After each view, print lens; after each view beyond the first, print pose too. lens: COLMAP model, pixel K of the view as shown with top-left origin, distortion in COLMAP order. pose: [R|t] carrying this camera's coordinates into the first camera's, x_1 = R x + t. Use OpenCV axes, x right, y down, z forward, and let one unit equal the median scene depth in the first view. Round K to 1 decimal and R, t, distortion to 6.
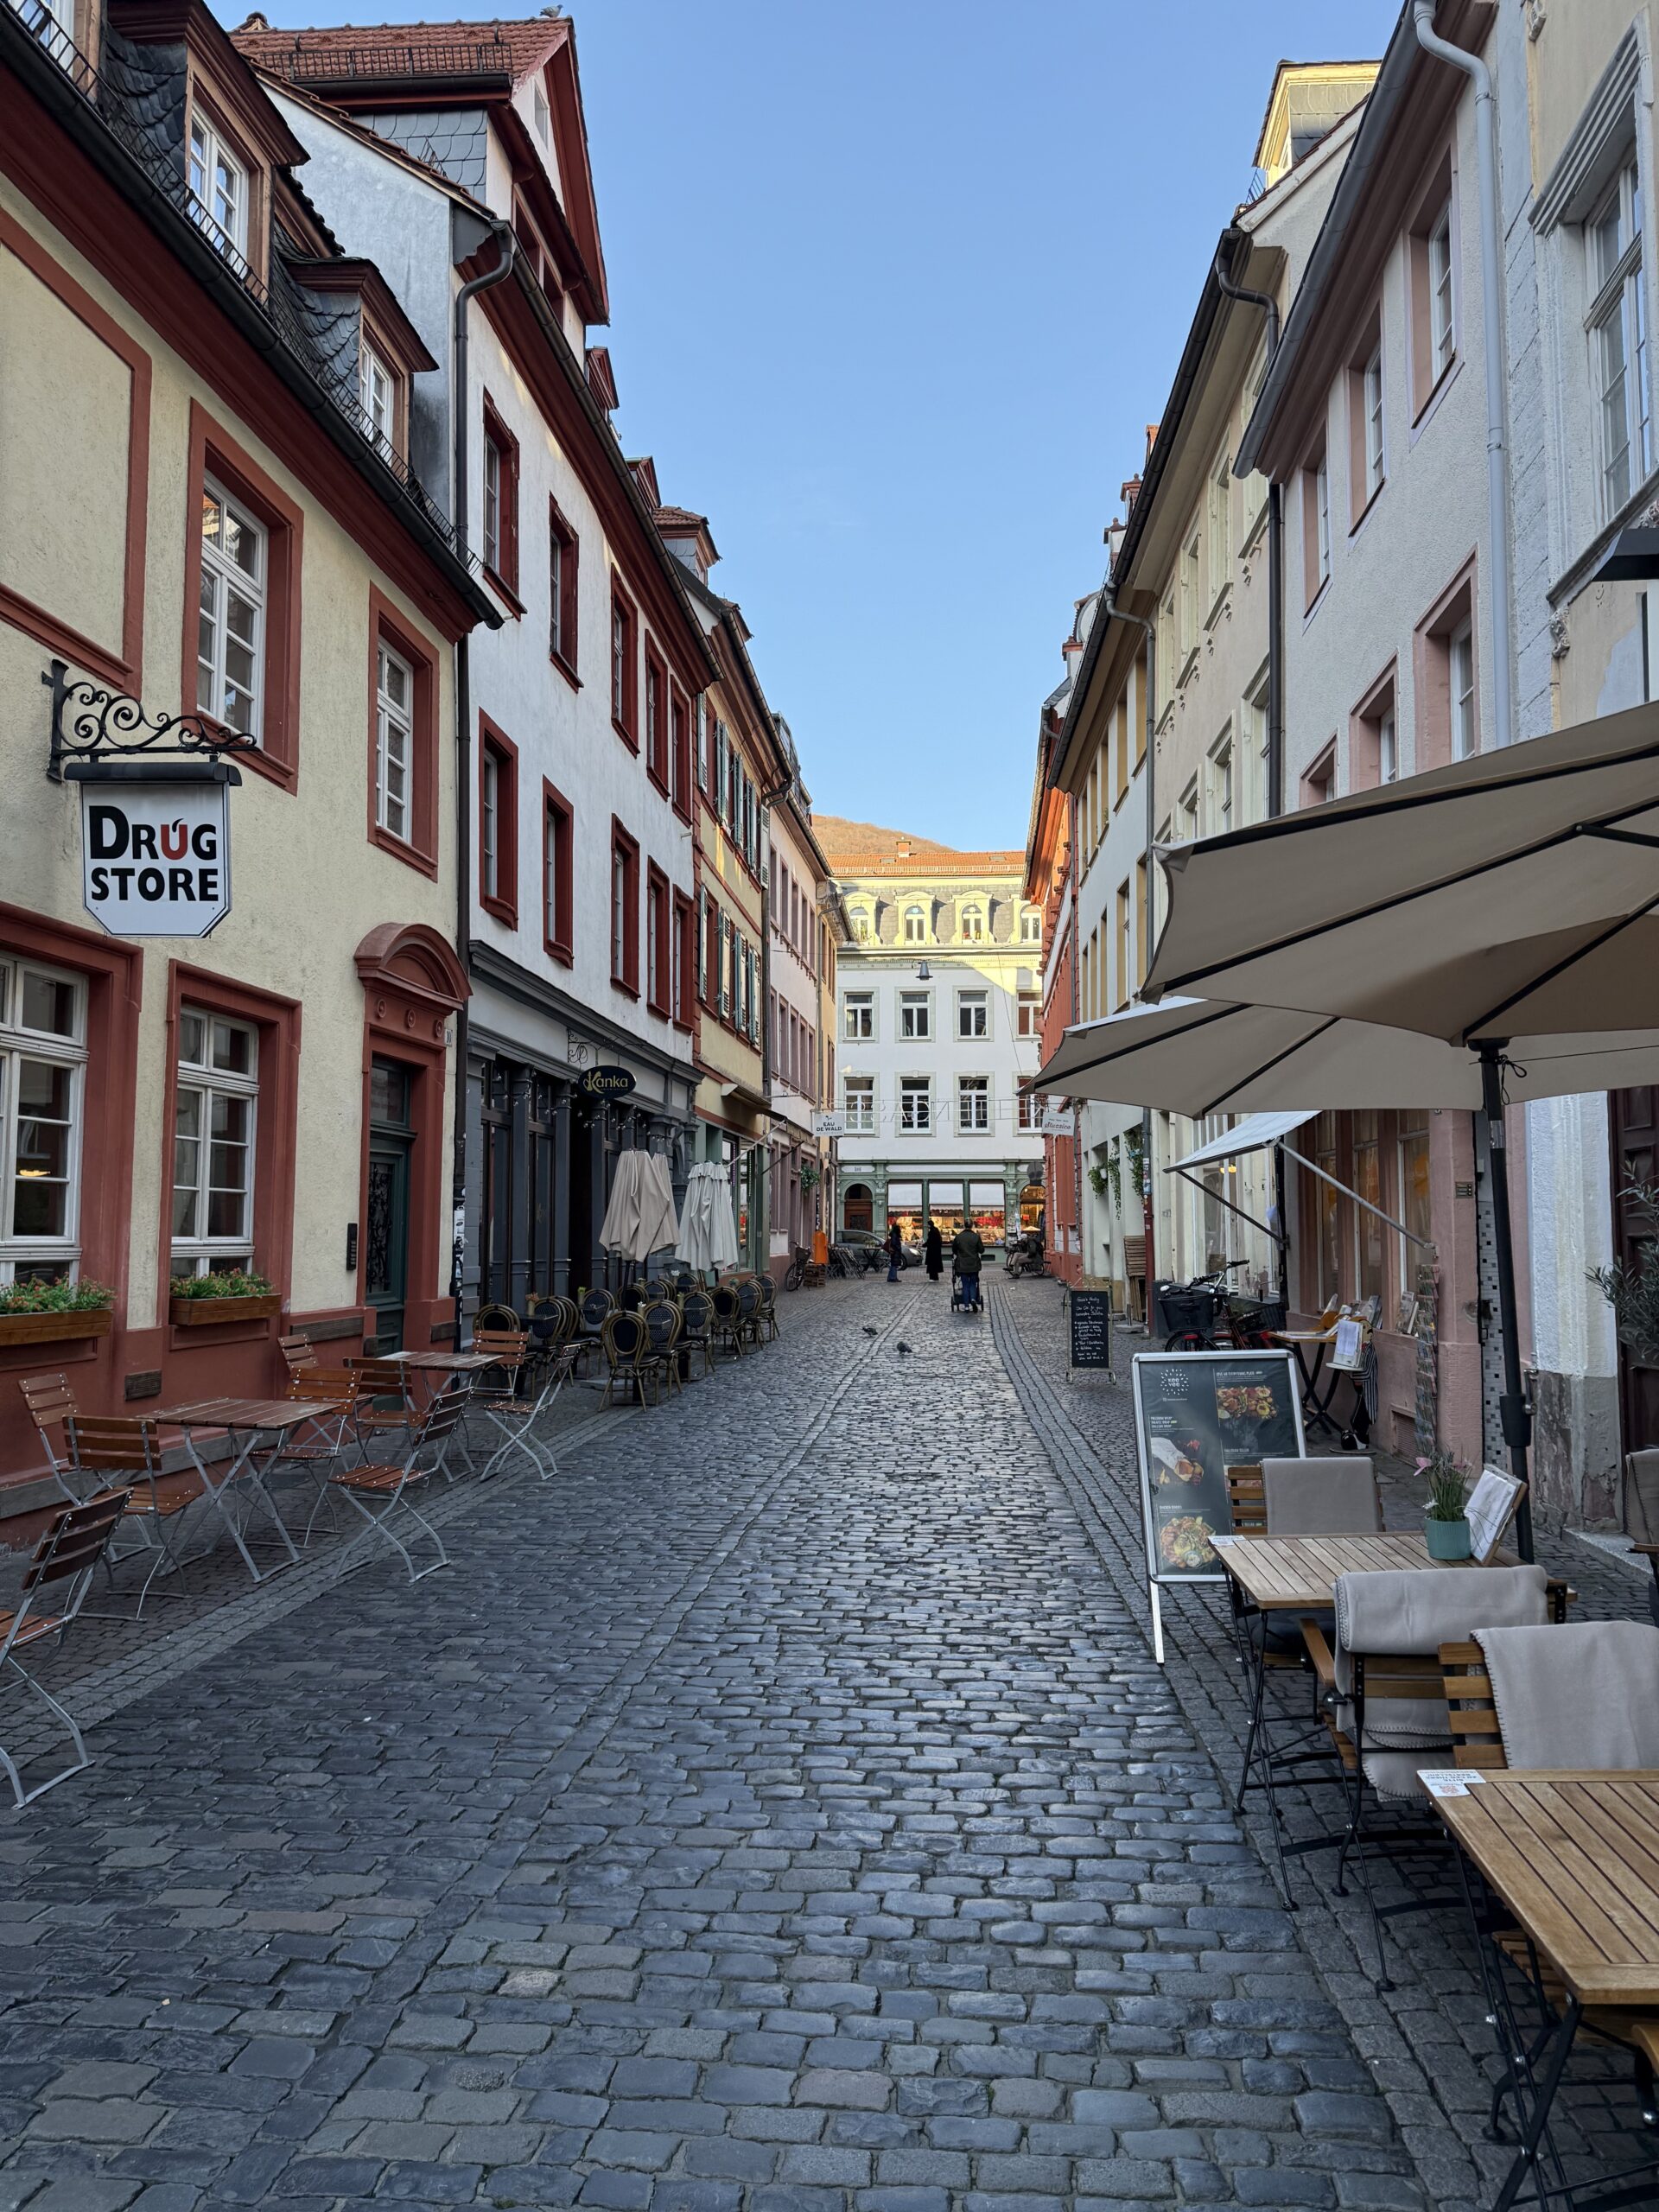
lens RADIAL K [[1528.1, 0, 815.2], [0, 1528.1, 1111.9], [0, 0, 1]] dist [0.165799, -0.316921]
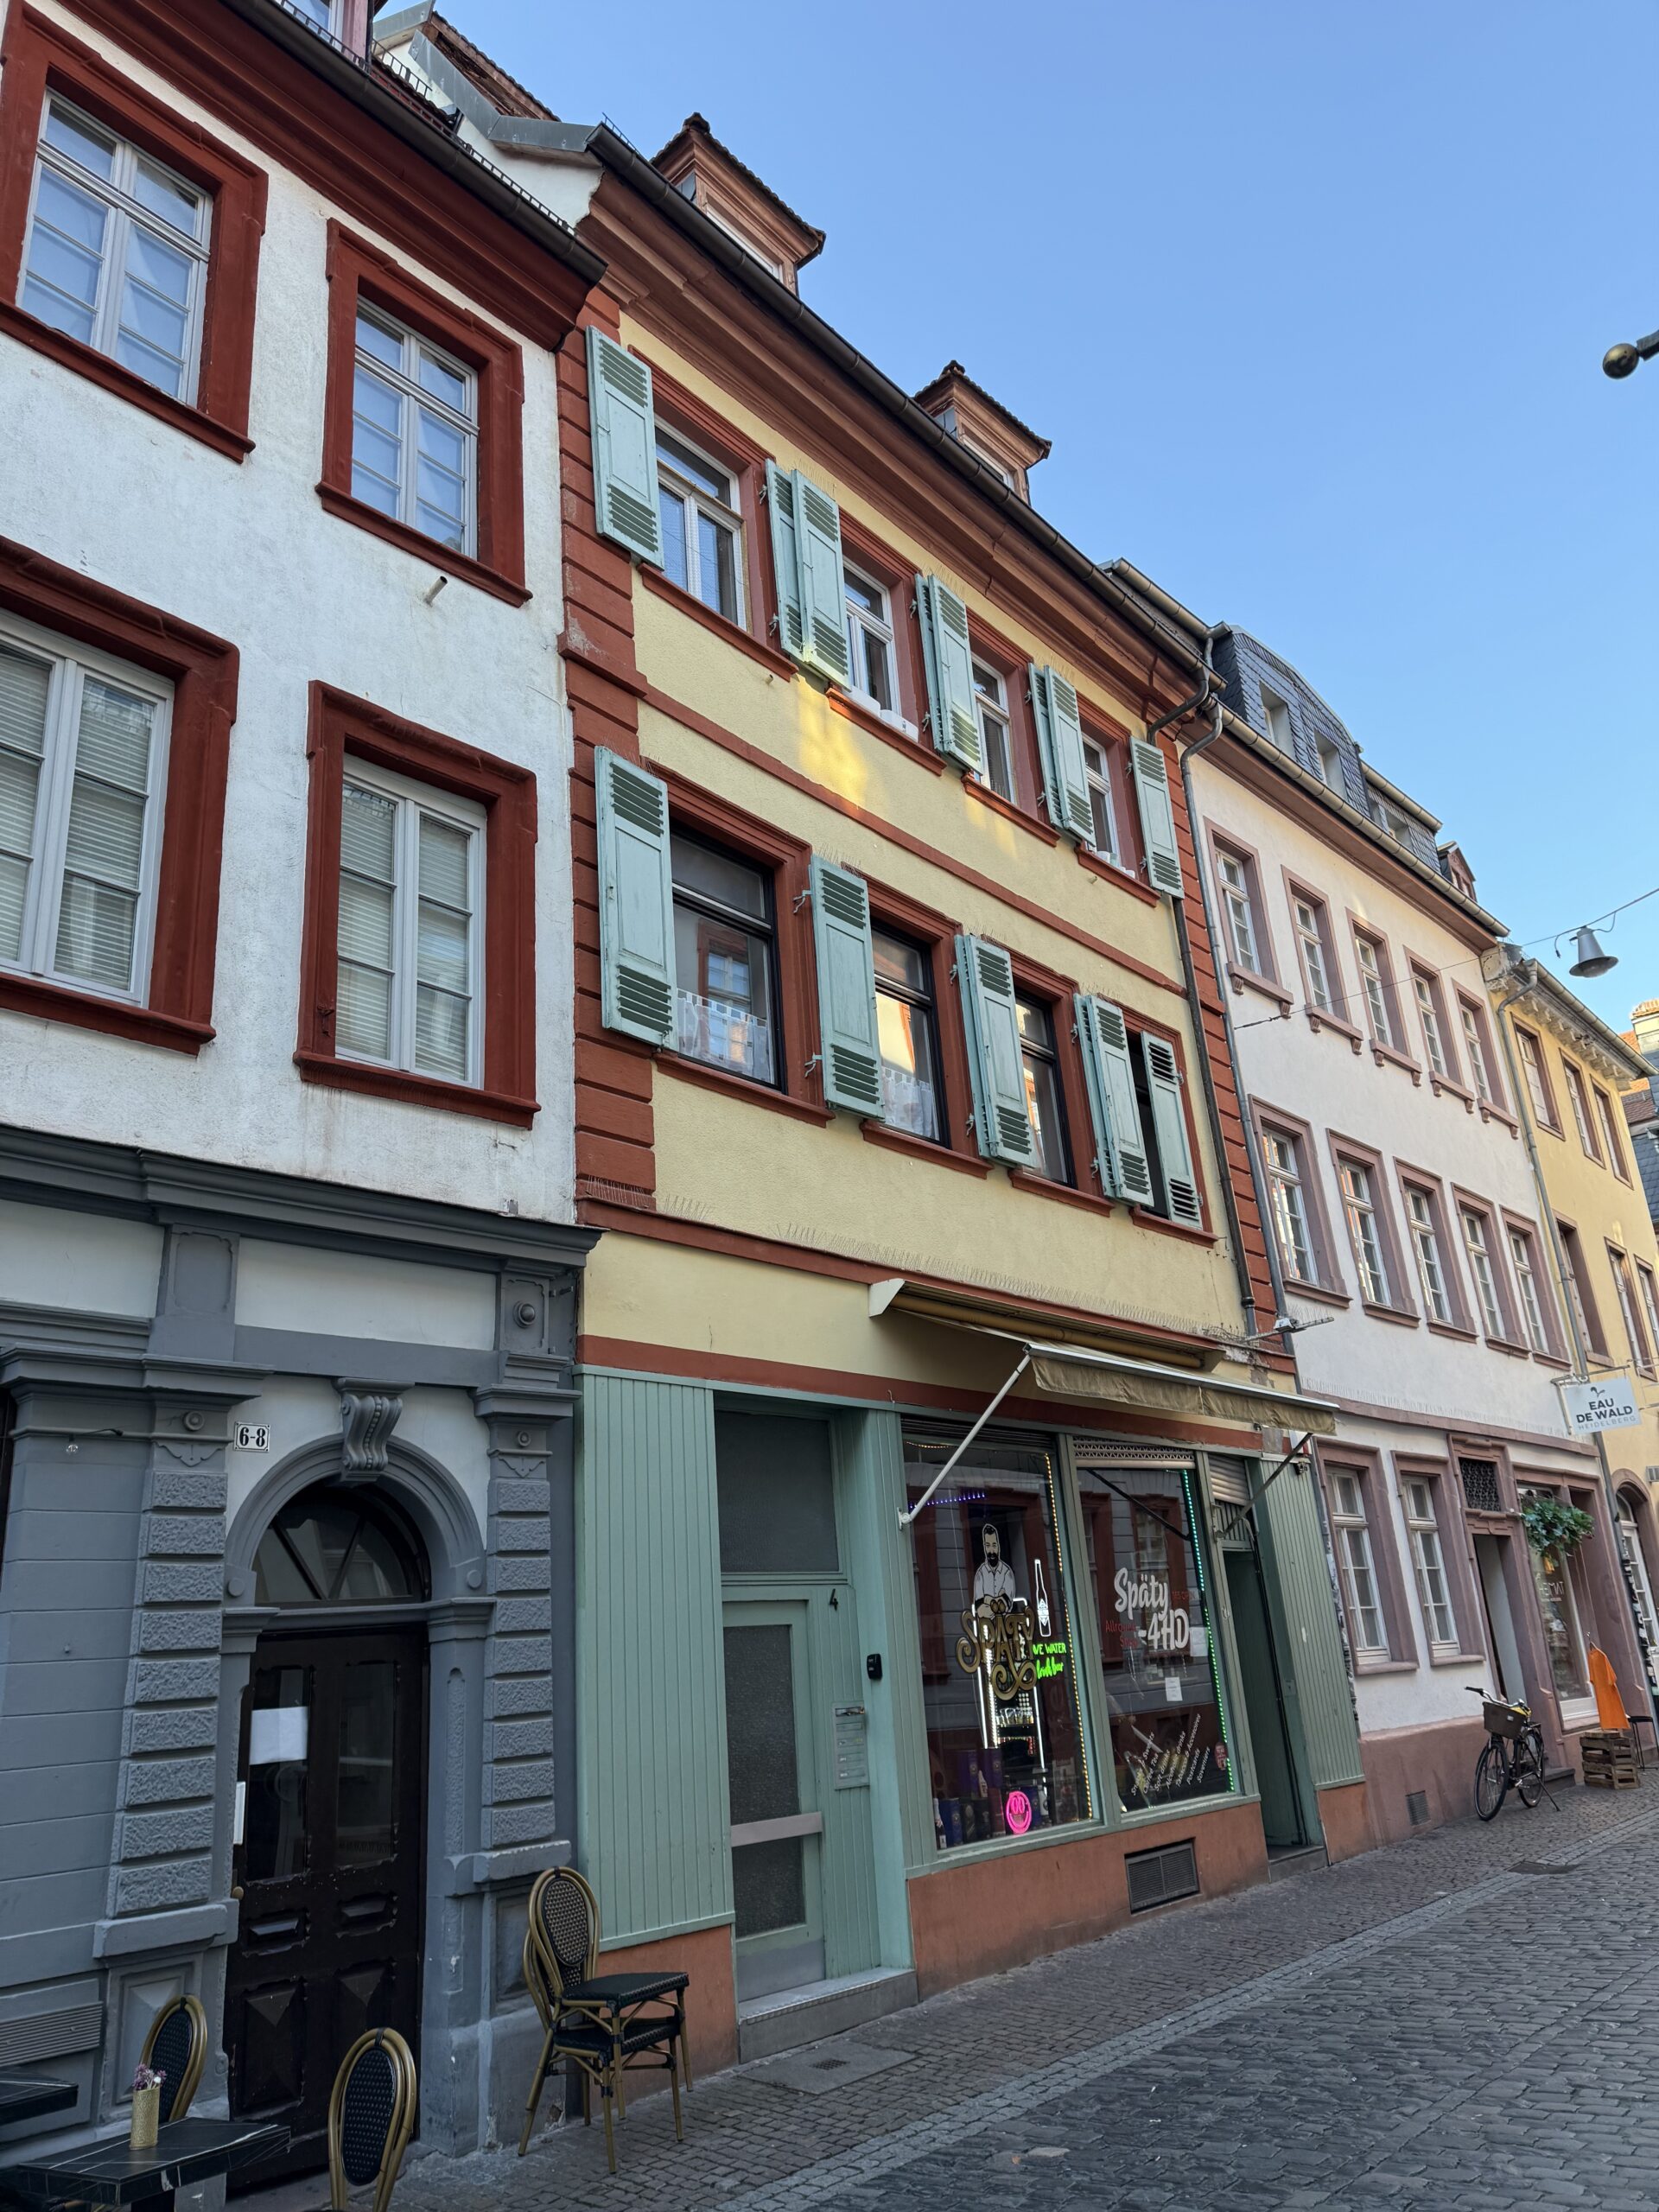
lens RADIAL K [[1528.1, 0, 815.2], [0, 1528.1, 1111.9], [0, 0, 1]] dist [0.165799, -0.316921]
pose [[0.812975, -0.248806, -0.526466, 0.064186], [0.112434, 0.954177, -0.277319, 0.020543], [0.571340, 0.166261, 0.803696, 0.333945]]
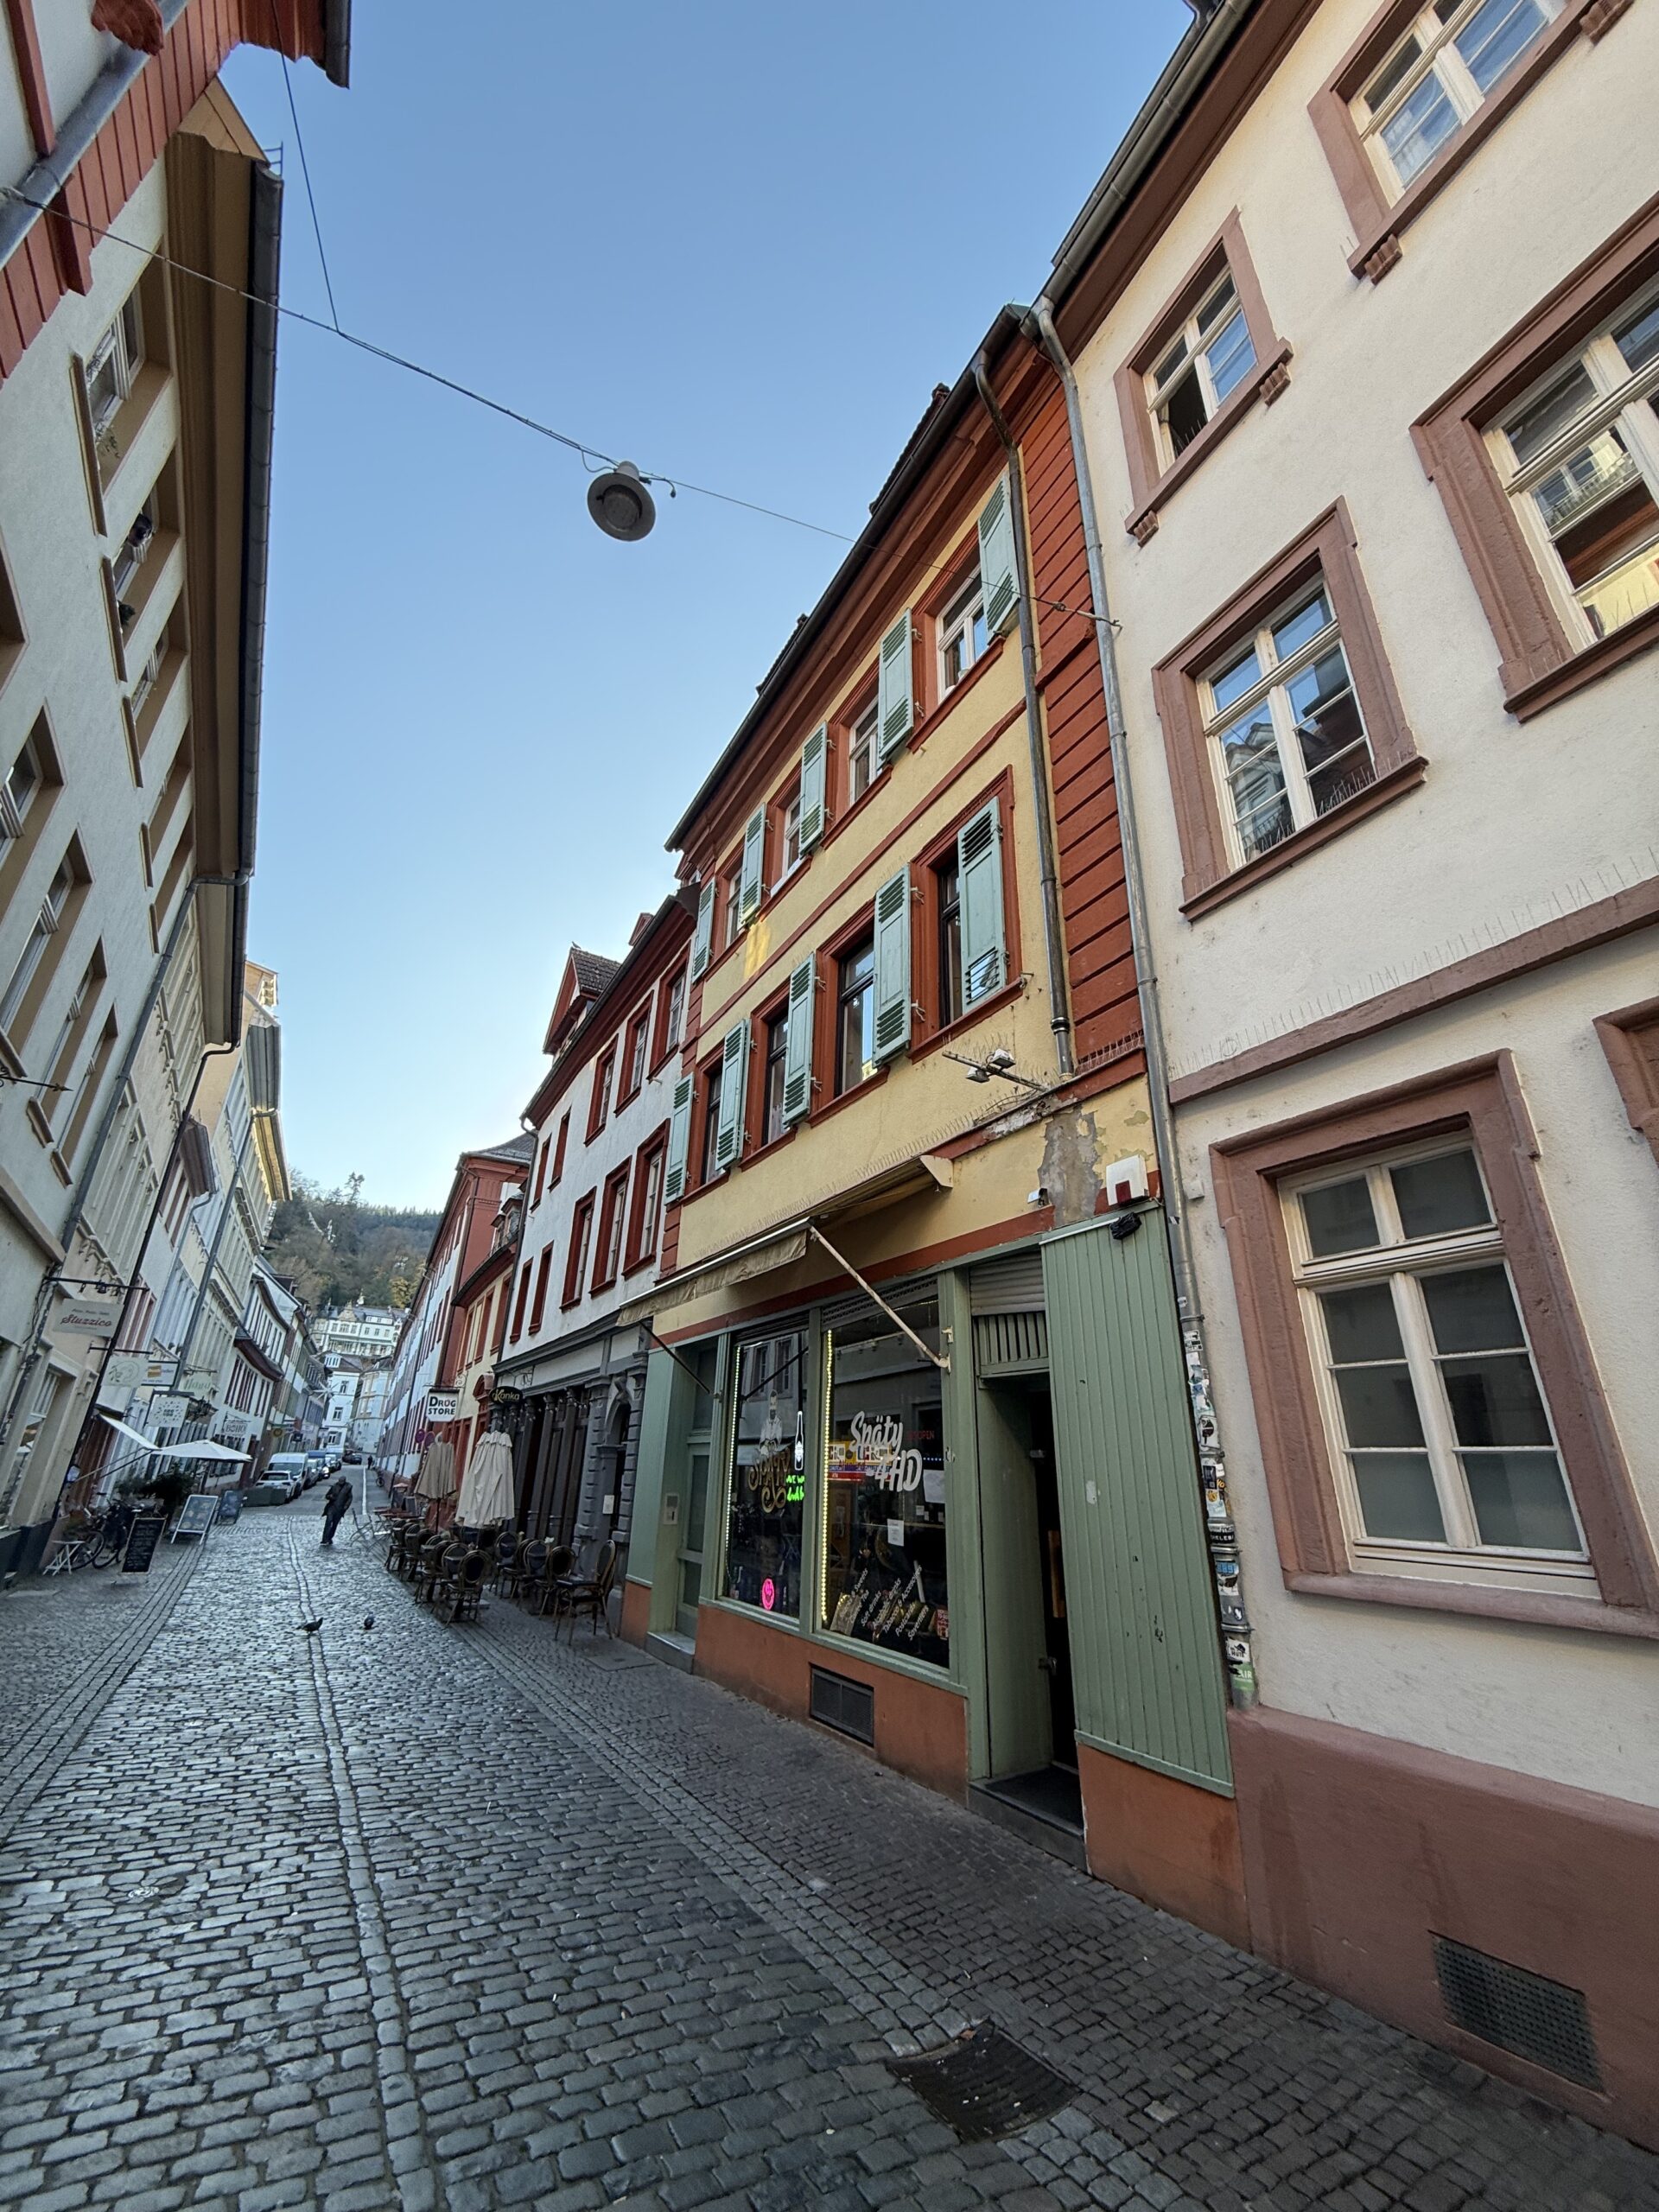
lens RADIAL K [[872.3, 0, 829.5], [0, 872.3, 1106.0], [0, 0, 1]] dist [-0.001393, -0.000066]
pose [[-0.805021, -0.250312, -0.537852, 0.056920], [0.021087, 0.893979, -0.447612, 0.042286], [0.592871, -0.371679, -0.714394, 0.631911]]
